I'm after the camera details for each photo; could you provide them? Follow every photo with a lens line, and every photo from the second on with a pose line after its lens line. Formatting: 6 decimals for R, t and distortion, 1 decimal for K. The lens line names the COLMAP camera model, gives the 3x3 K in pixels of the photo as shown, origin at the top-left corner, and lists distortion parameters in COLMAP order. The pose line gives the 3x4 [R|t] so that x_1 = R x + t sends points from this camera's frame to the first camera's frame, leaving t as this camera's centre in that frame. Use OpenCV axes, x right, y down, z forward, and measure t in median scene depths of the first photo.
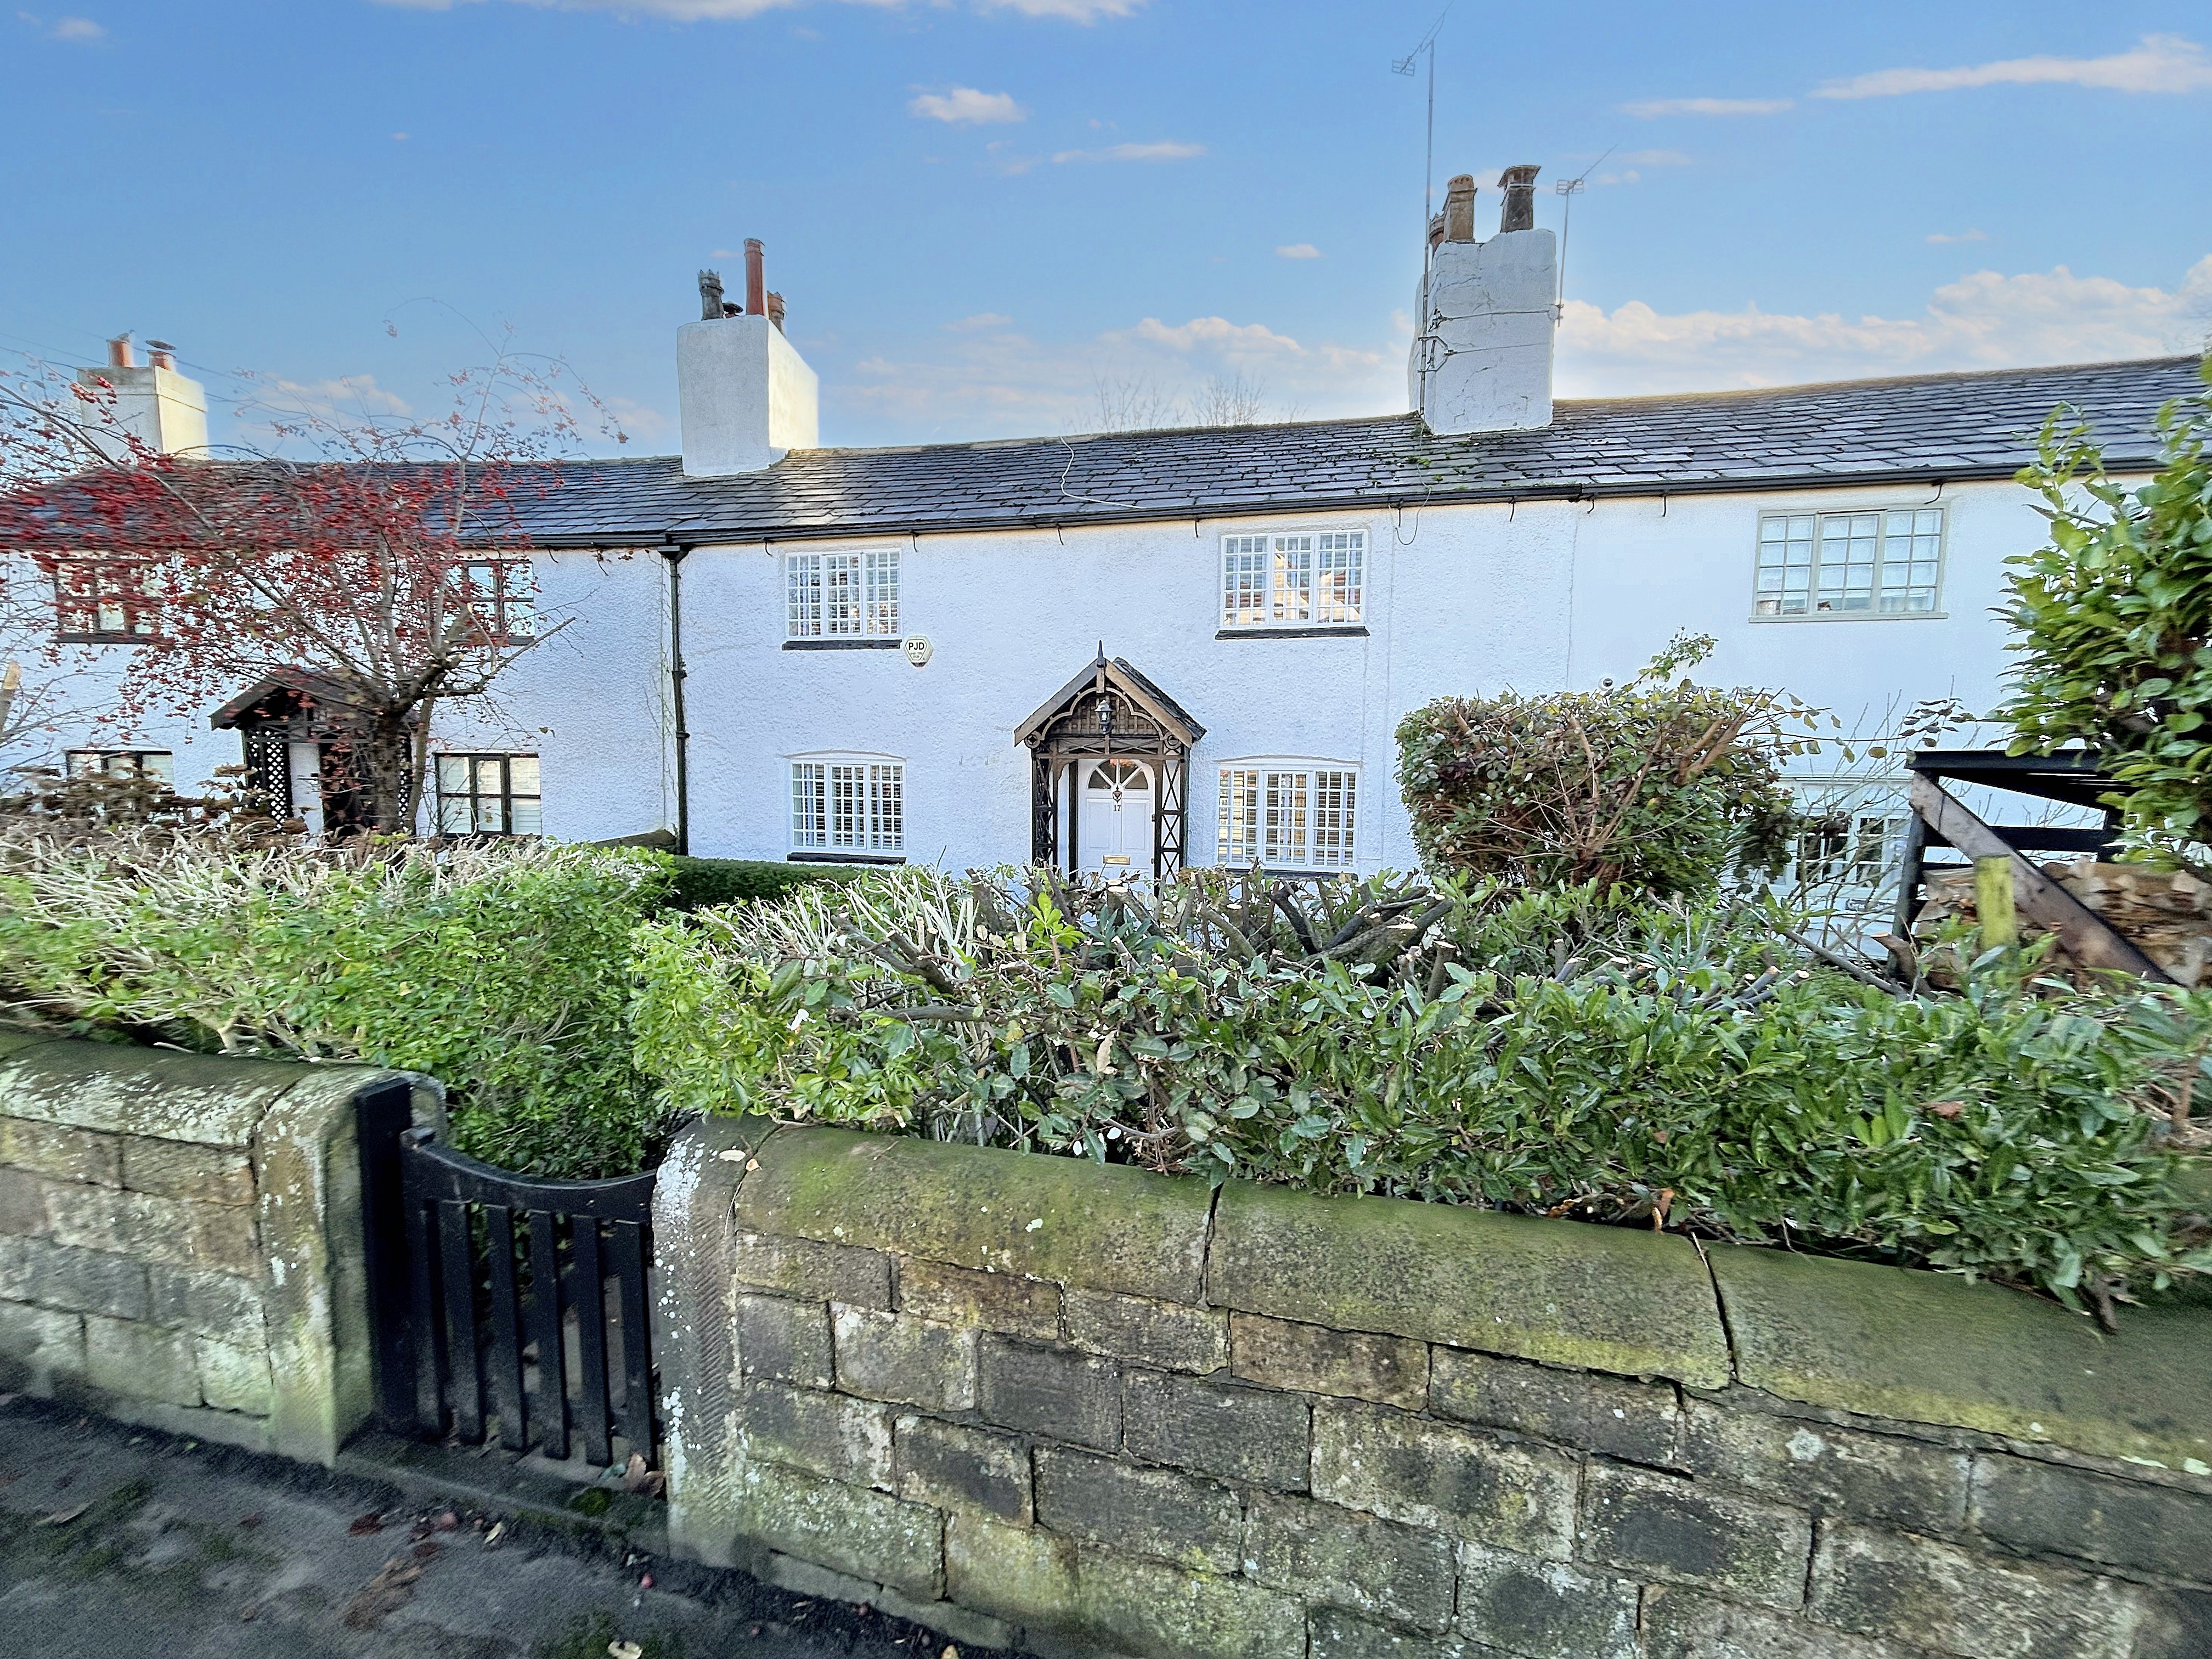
lens RADIAL K [[889.0, 0, 1109.8], [0, 889.0, 830.6], [0, 0, 1]] dist [-0.000919, -0.000315]
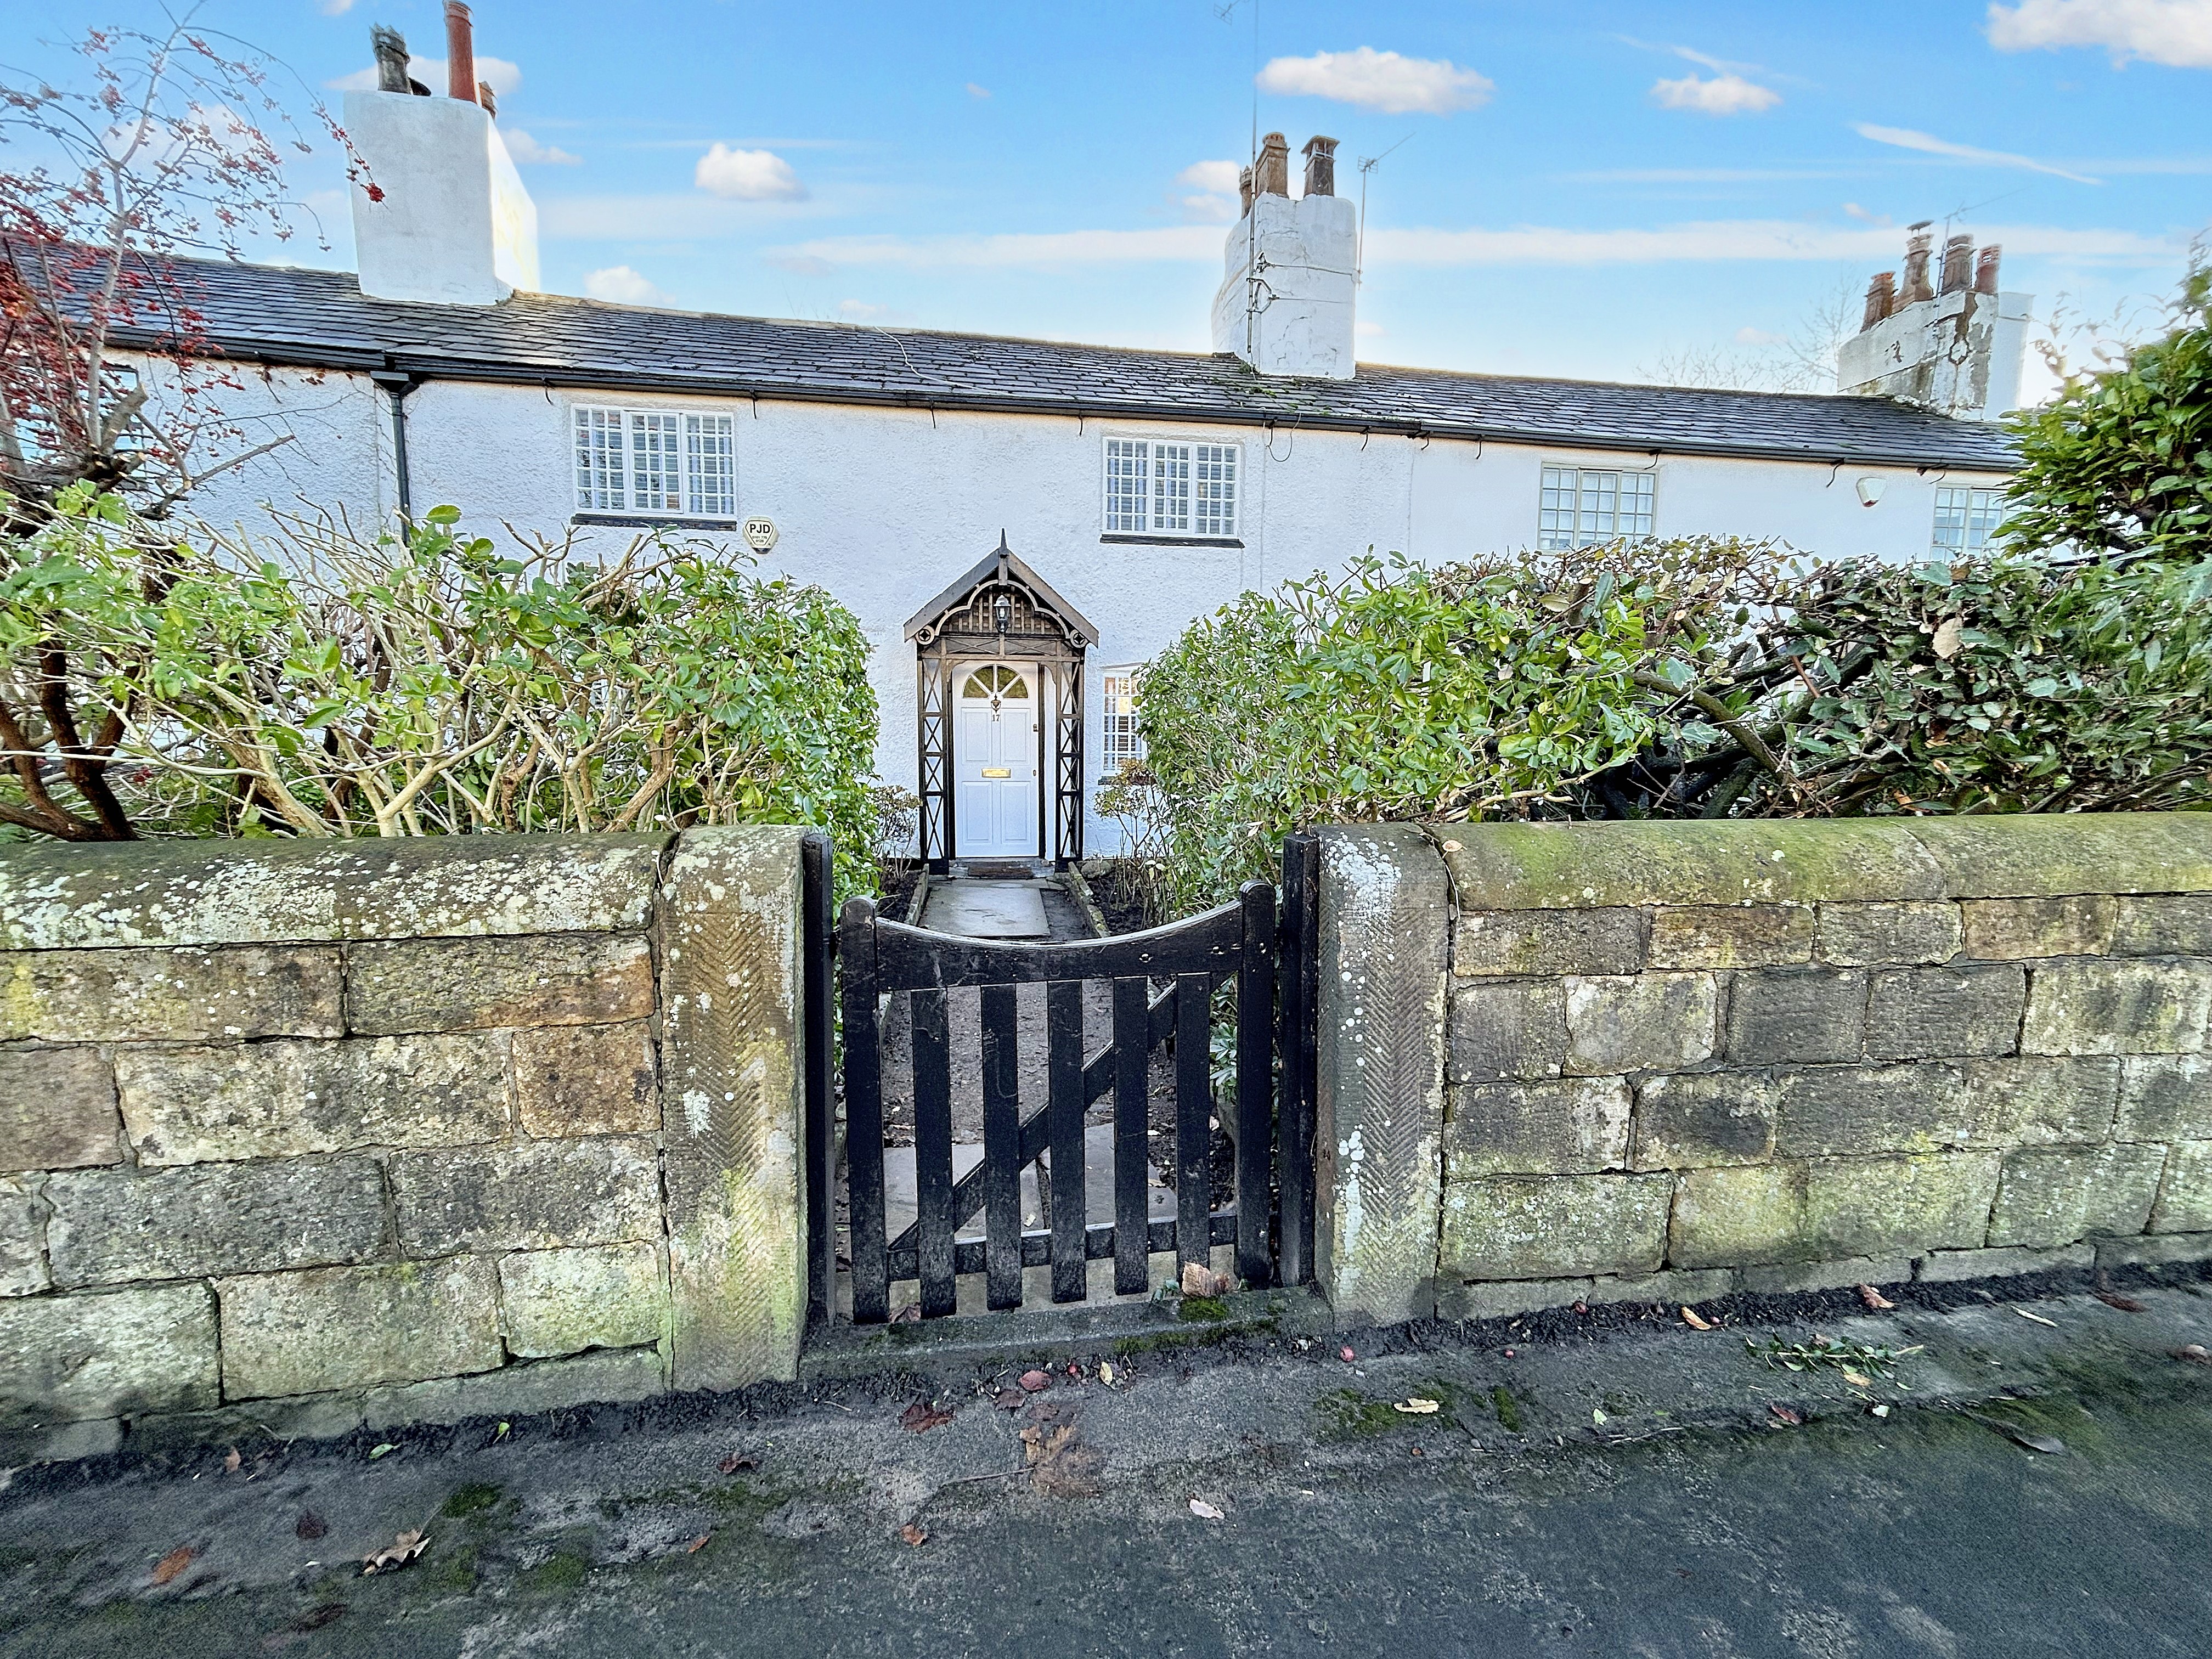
lens RADIAL K [[888.7, 0, 1107.9], [0, 888.7, 830.6], [0, 0, 1]] dist [-0.001641, 0.000616]
pose [[0.928570, -0.041857, 0.368790, -0.869323], [0.034594, 0.999056, 0.026287, 0.273700], [-0.369542, -0.011651, 0.929141, 0.264432]]
